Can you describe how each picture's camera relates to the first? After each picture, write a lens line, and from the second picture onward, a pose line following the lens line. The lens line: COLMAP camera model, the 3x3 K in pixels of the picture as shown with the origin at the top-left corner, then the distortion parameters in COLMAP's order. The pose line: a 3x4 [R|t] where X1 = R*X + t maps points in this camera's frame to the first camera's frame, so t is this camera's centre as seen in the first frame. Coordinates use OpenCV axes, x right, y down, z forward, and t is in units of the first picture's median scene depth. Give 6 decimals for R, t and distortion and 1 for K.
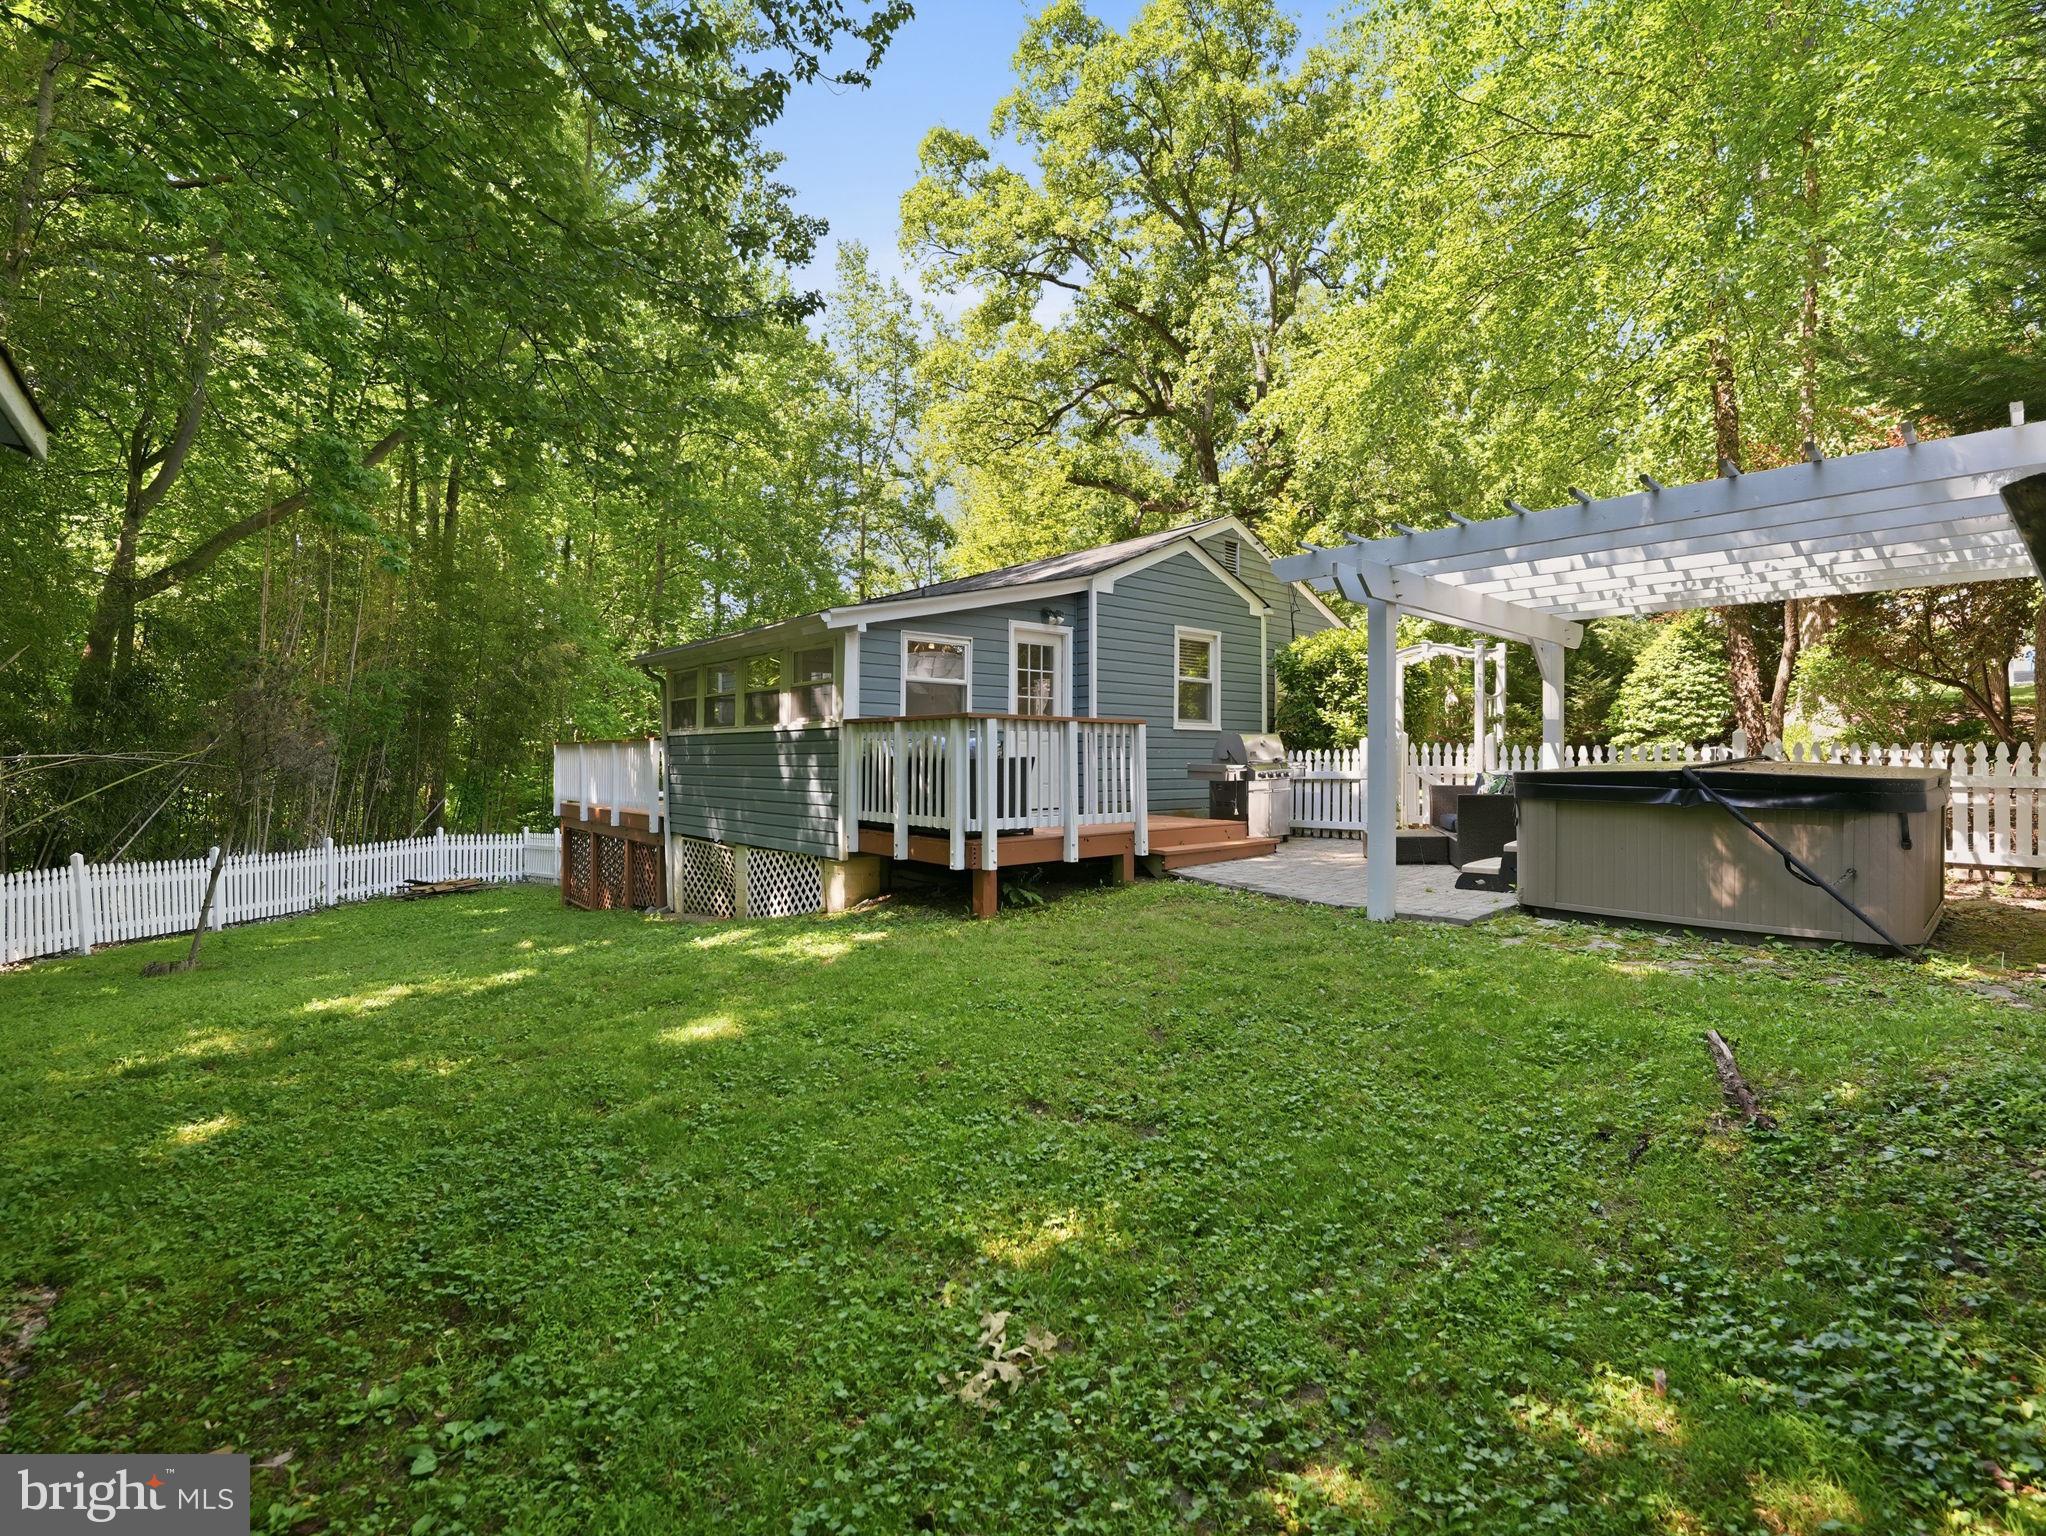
lens RADIAL K [[944.9, 0, 1031.9], [0, 944.9, 761.7], [0, 0, 1]] dist [-0.022392, -0.000154]
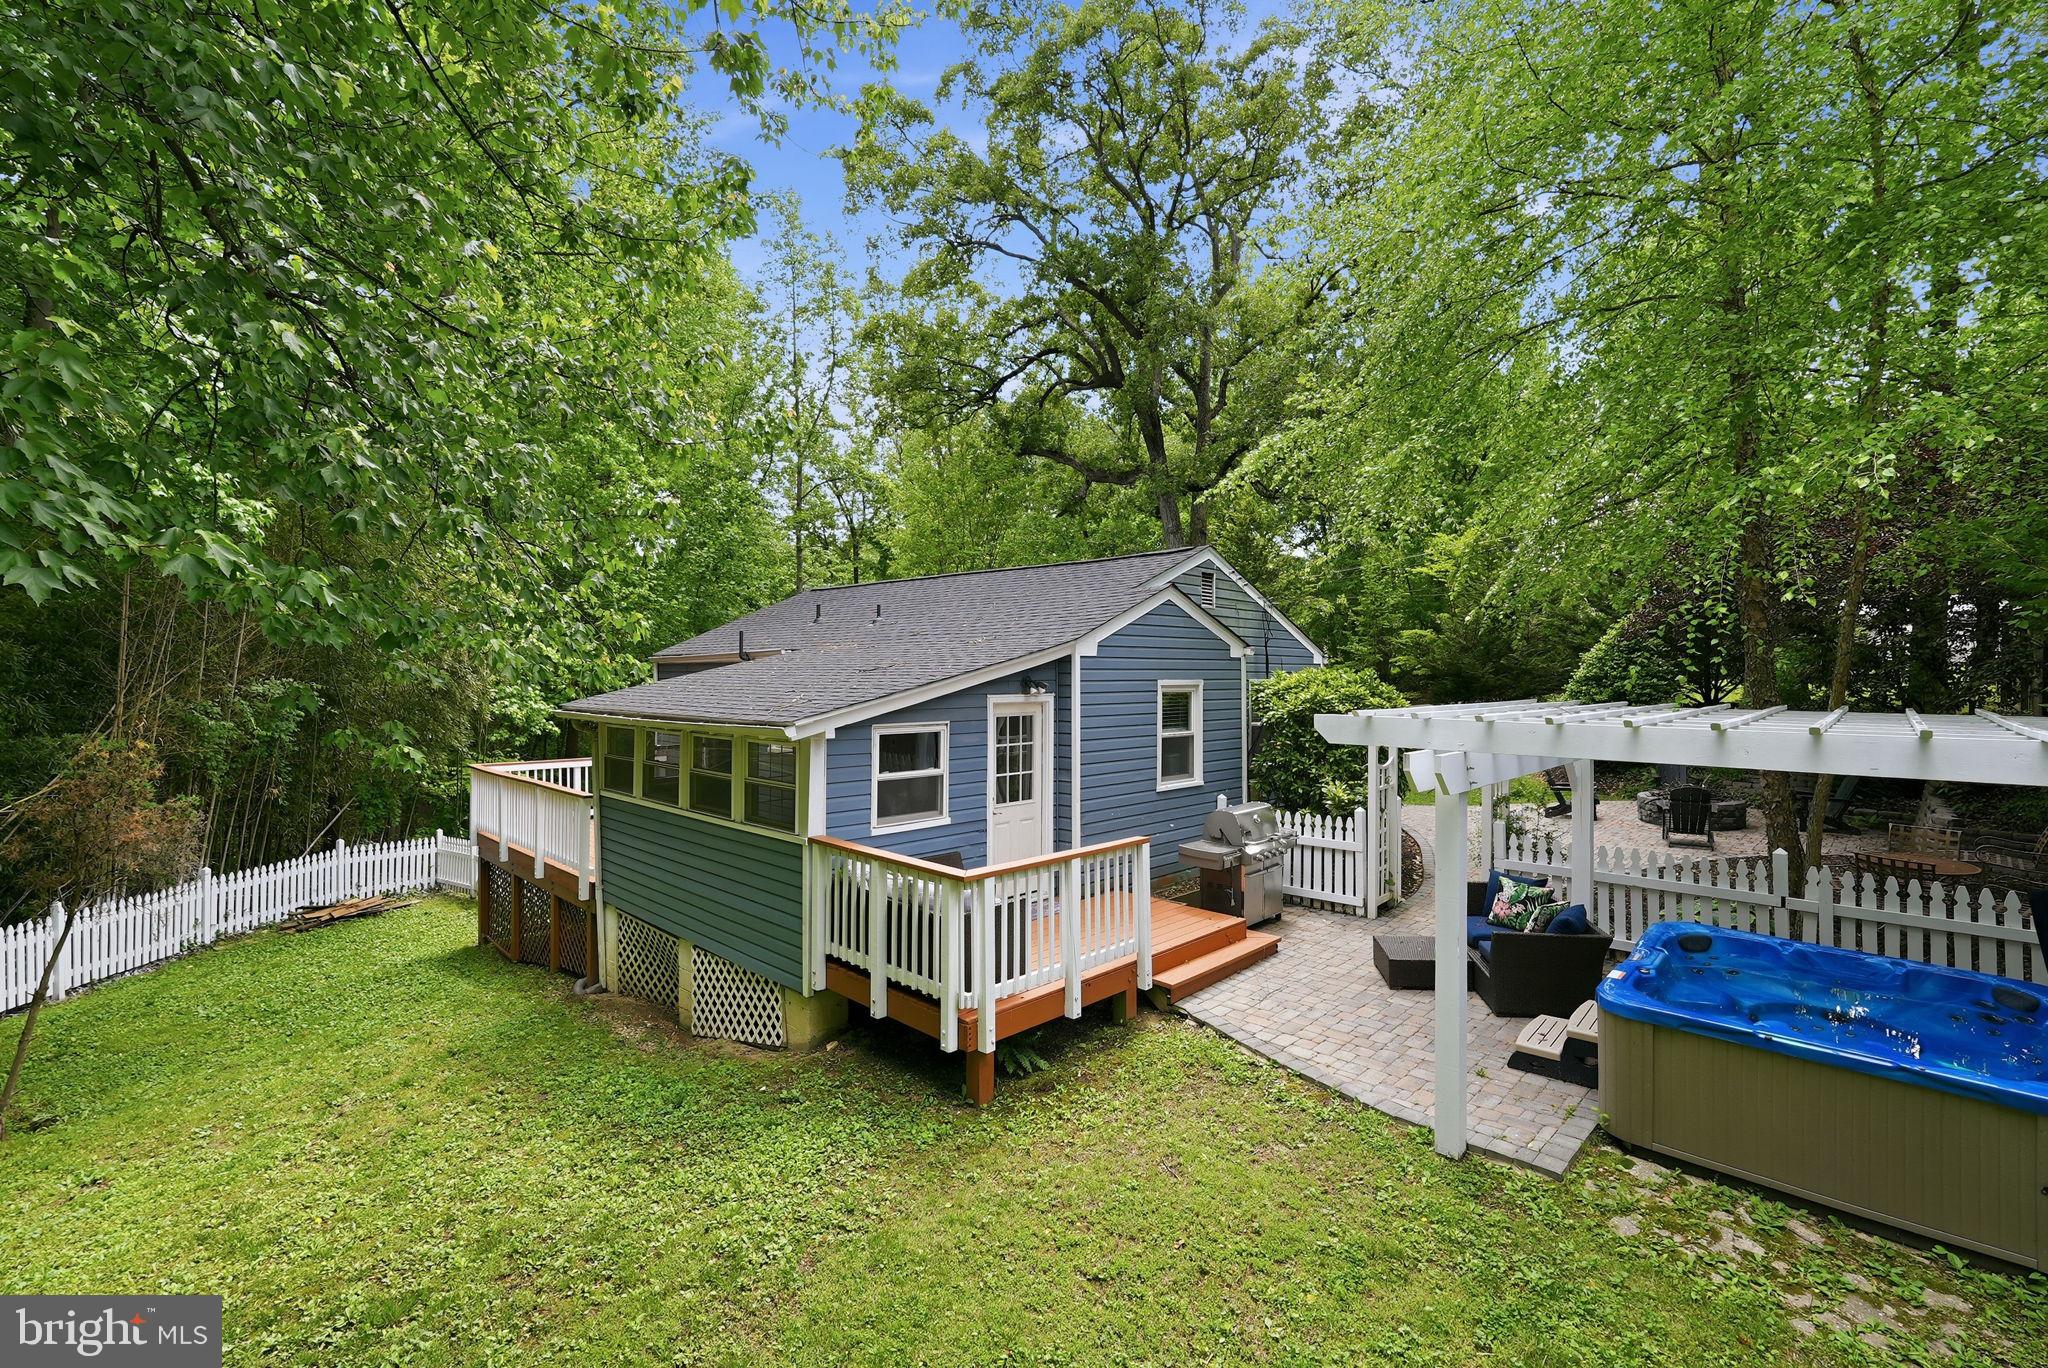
lens RADIAL K [[906.0, 0, 1024.0], [0, 906.0, 684.0], [0, 0, 1]] dist [-0.001254, 0.000370]
pose [[0.997339, -0.001379, 0.072897, -0.050480], [0.000529, 0.999932, 0.011673, -0.163770], [-0.072908, -0.011604, 0.997271, 0.121723]]
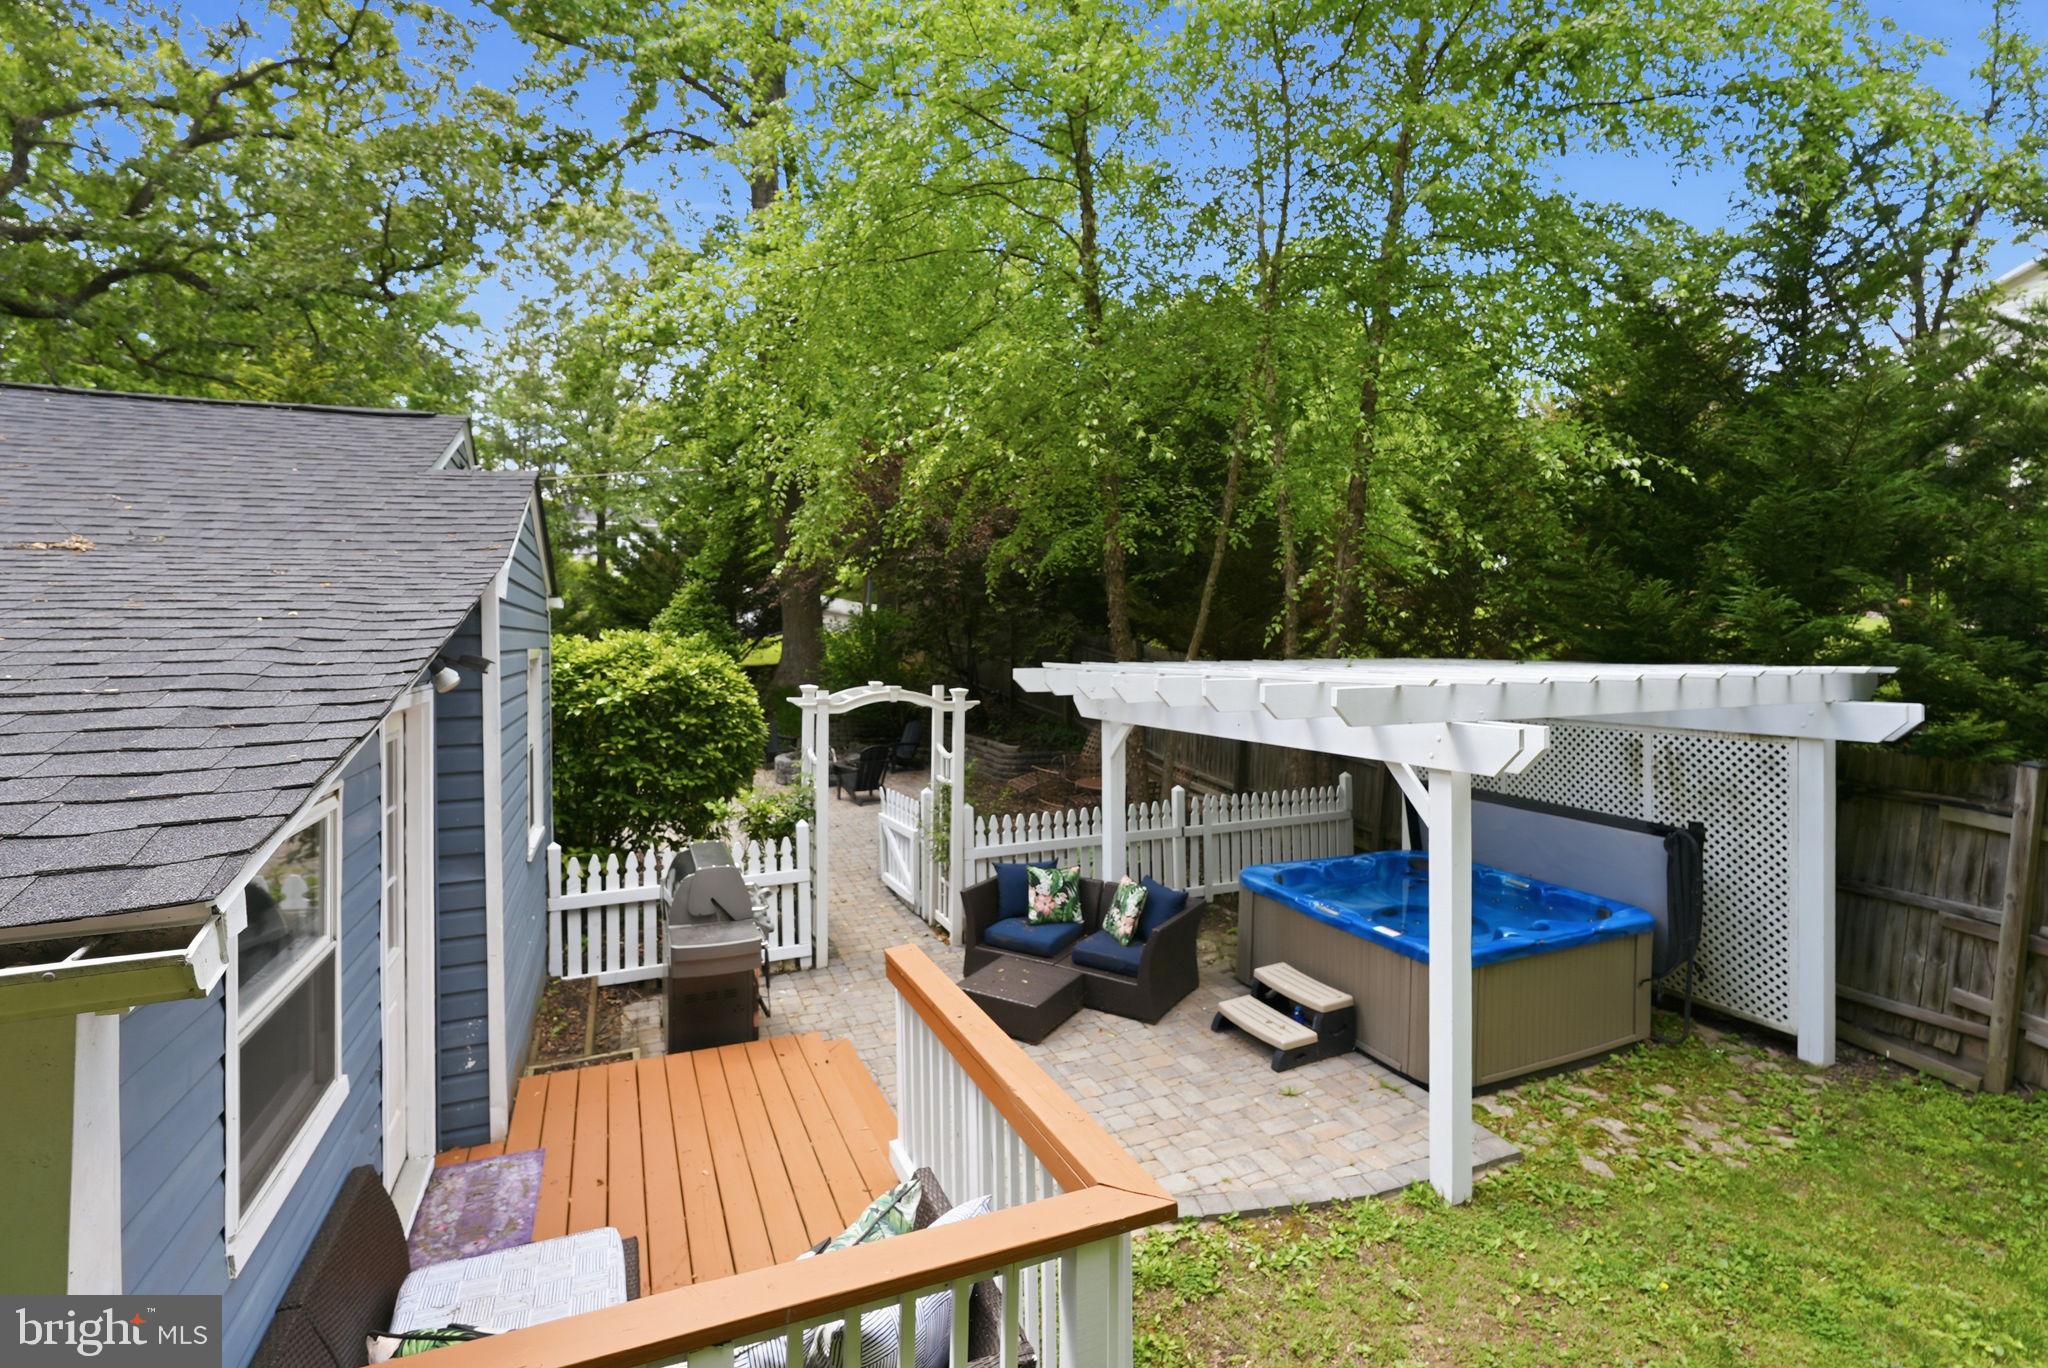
lens RADIAL K [[934.7, 0, 1024.0], [0, 934.7, 684.0], [0, 0, 1]] dist [-0.000750, -0.007628]
pose [[0.307138, -0.046764, 0.950515, -0.235715], [0.007475, 0.998880, 0.046729, -0.157663], [-0.951635, -0.007247, 0.307144, 0.646800]]
